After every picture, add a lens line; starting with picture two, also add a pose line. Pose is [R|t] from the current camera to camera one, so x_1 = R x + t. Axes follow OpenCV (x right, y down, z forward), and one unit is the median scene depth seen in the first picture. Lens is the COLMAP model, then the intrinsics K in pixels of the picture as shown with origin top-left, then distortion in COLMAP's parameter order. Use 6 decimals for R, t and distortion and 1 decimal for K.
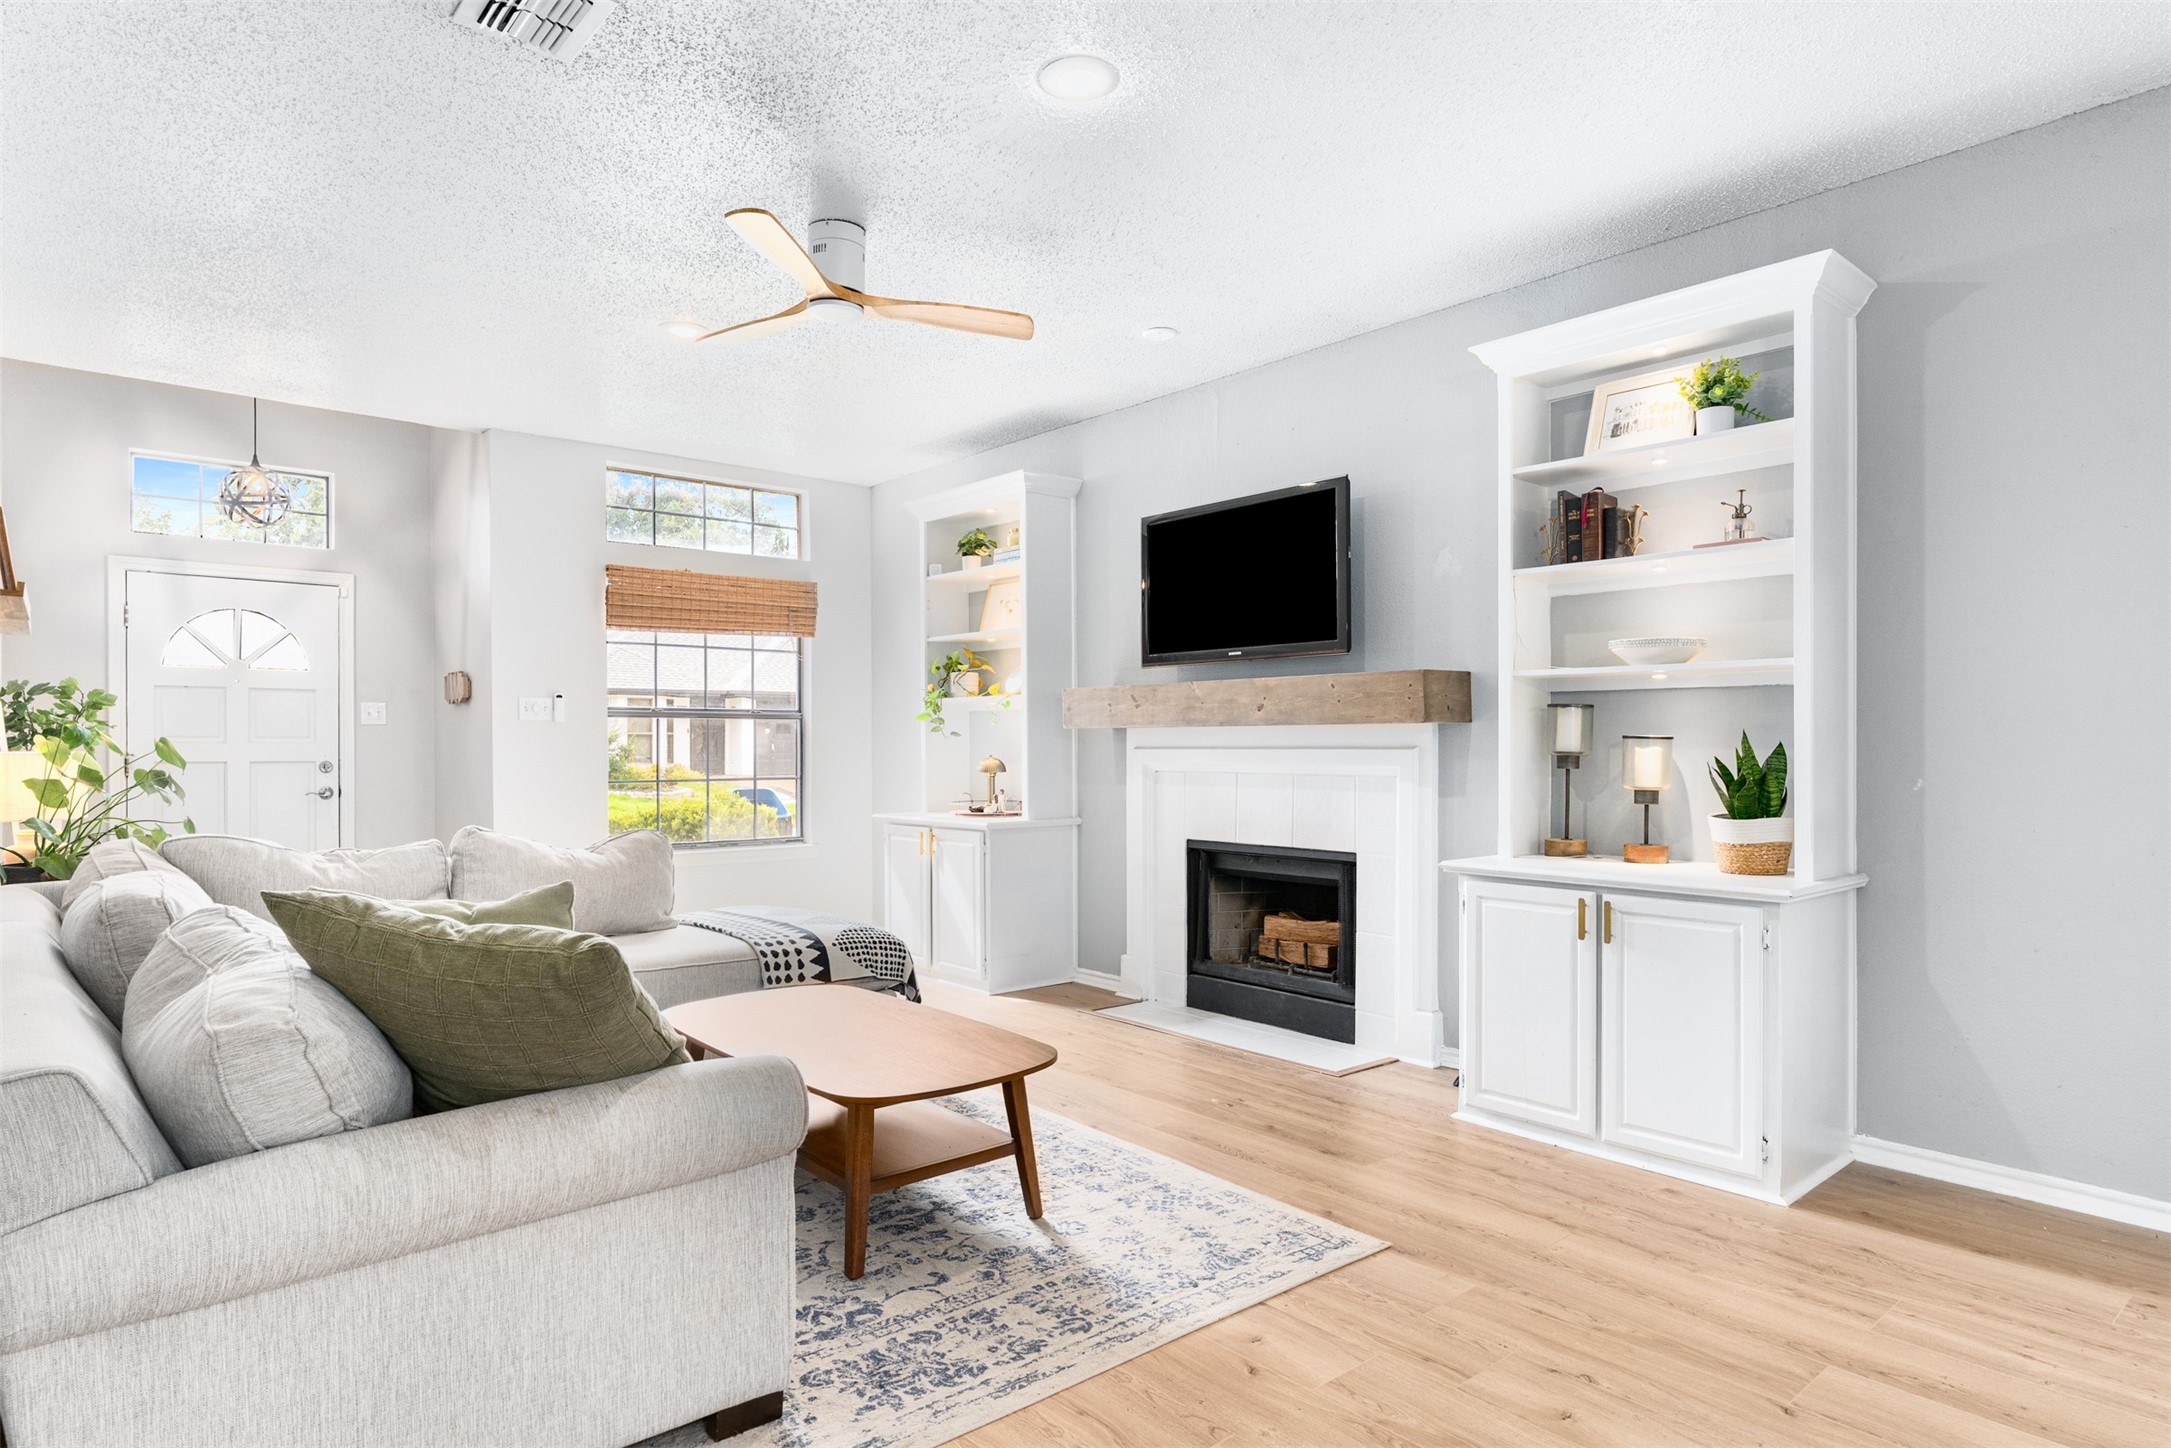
lens RADIAL K [[1235.1, 0, 1086.8], [0, 1235.1, 736.6], [0, 0, 1]] dist [-0.000490, -0.000006]
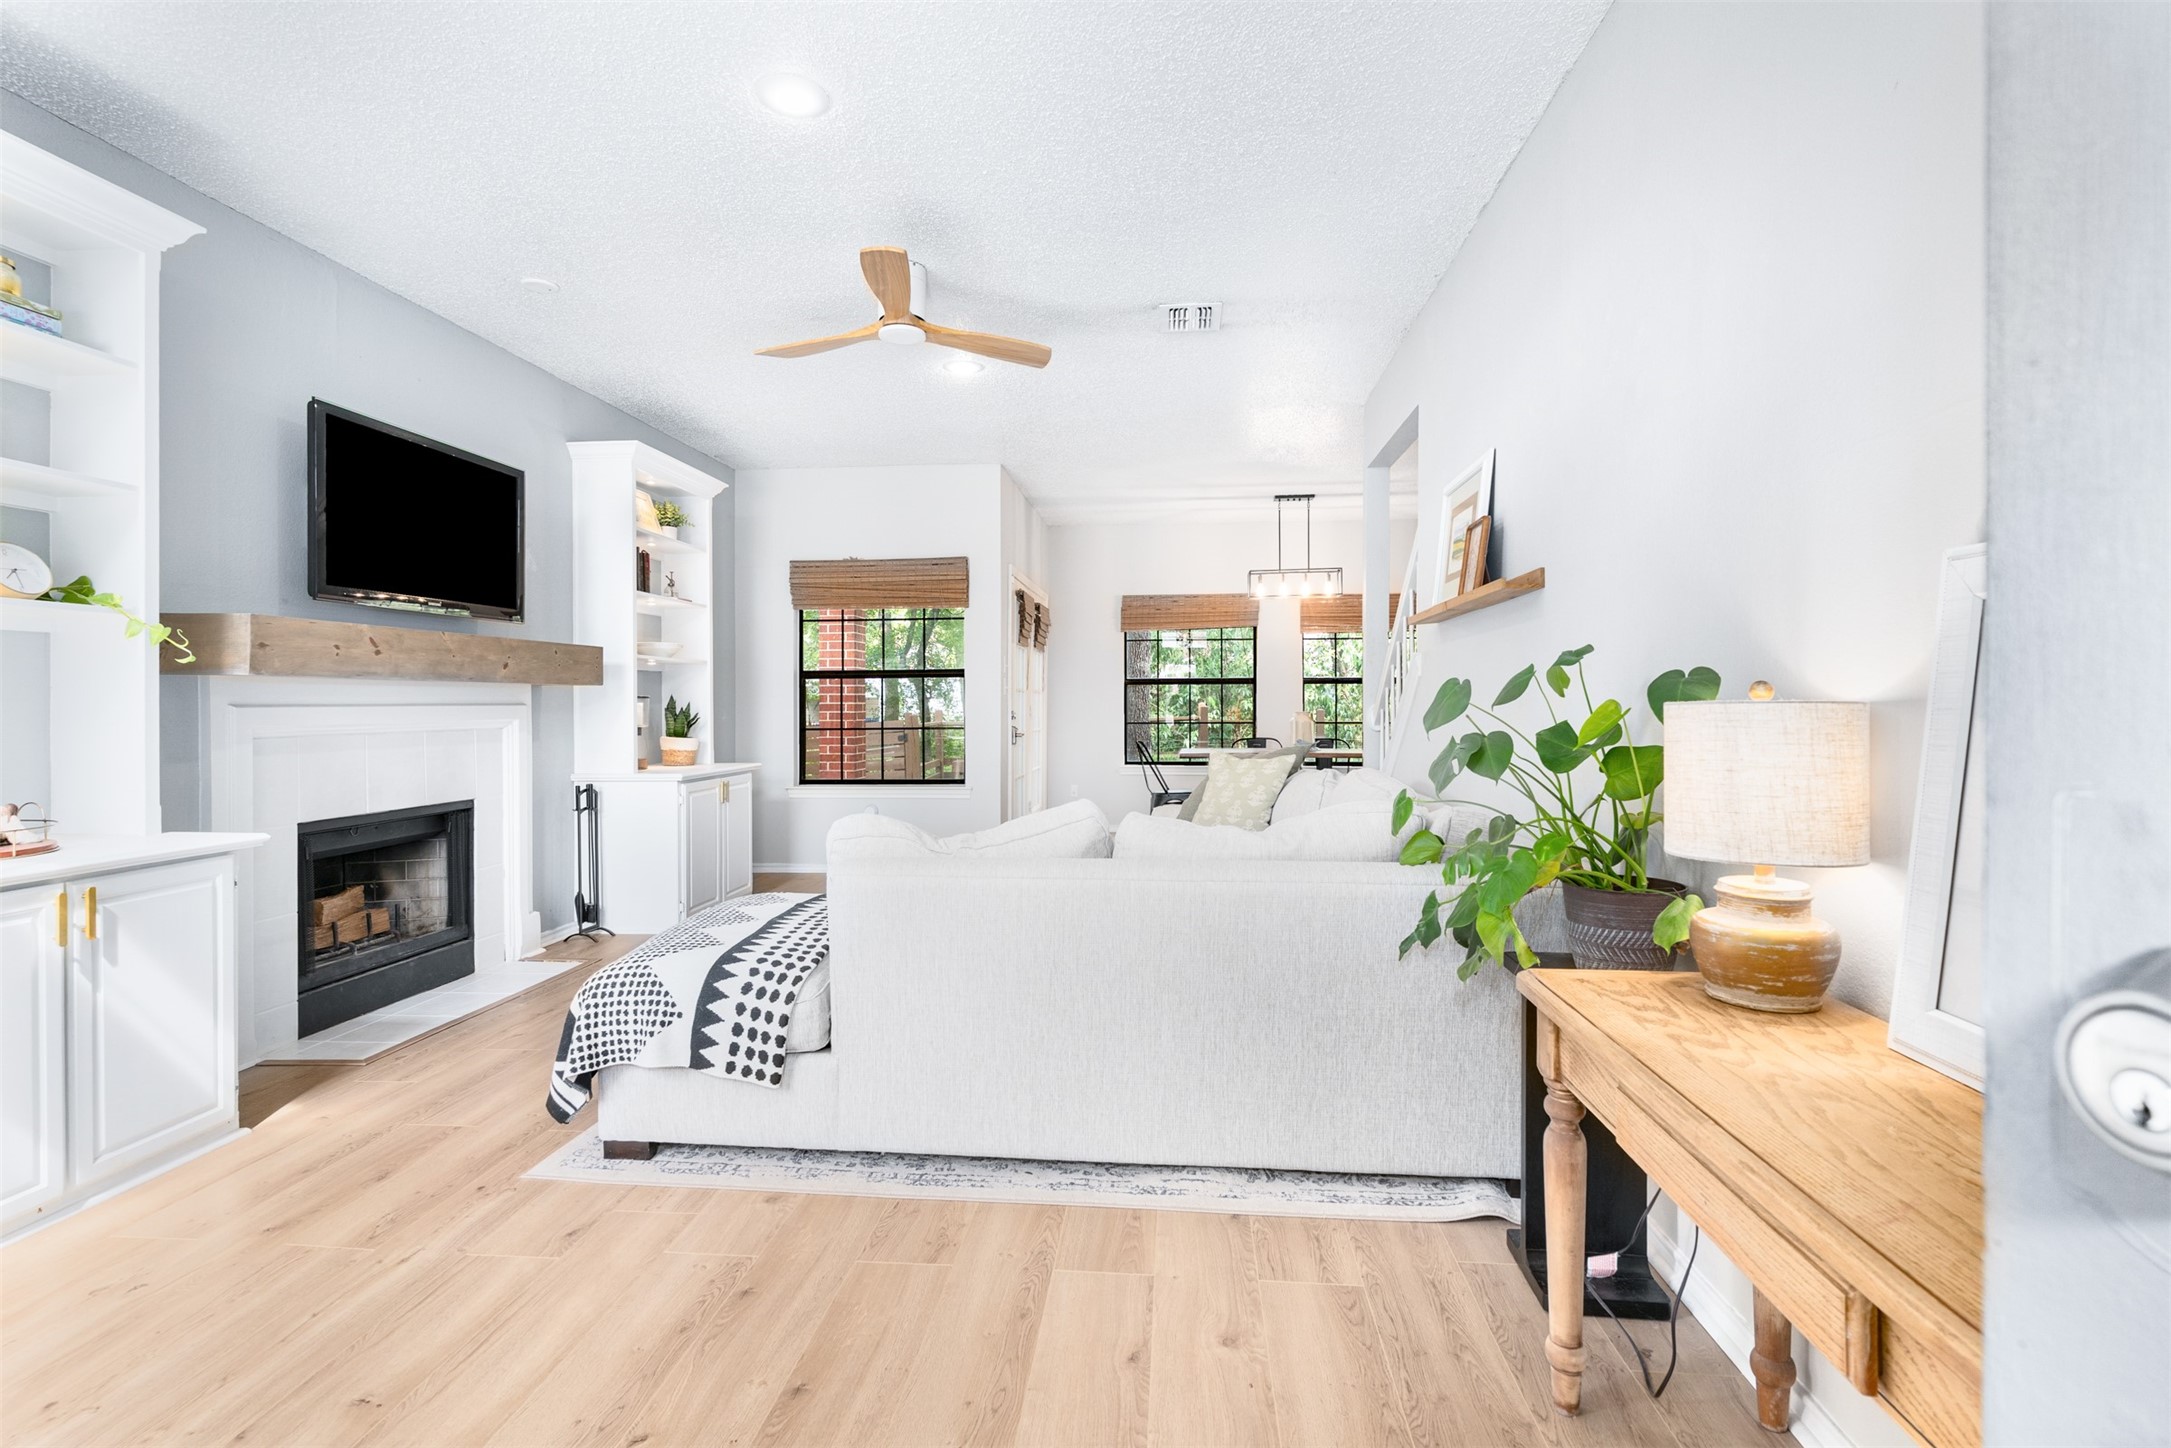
lens RADIAL K [[1066.0, 0, 1083.8], [0, 1066.0, 715.2], [0, 0, 1]] dist [0.006014, -0.000081]
pose [[-0.704902, -0.001884, 0.709302, -0.818945], [0.001524, 0.999990, 0.004171, 0.014974], [-0.709303, 0.004021, -0.704892, 1.243580]]
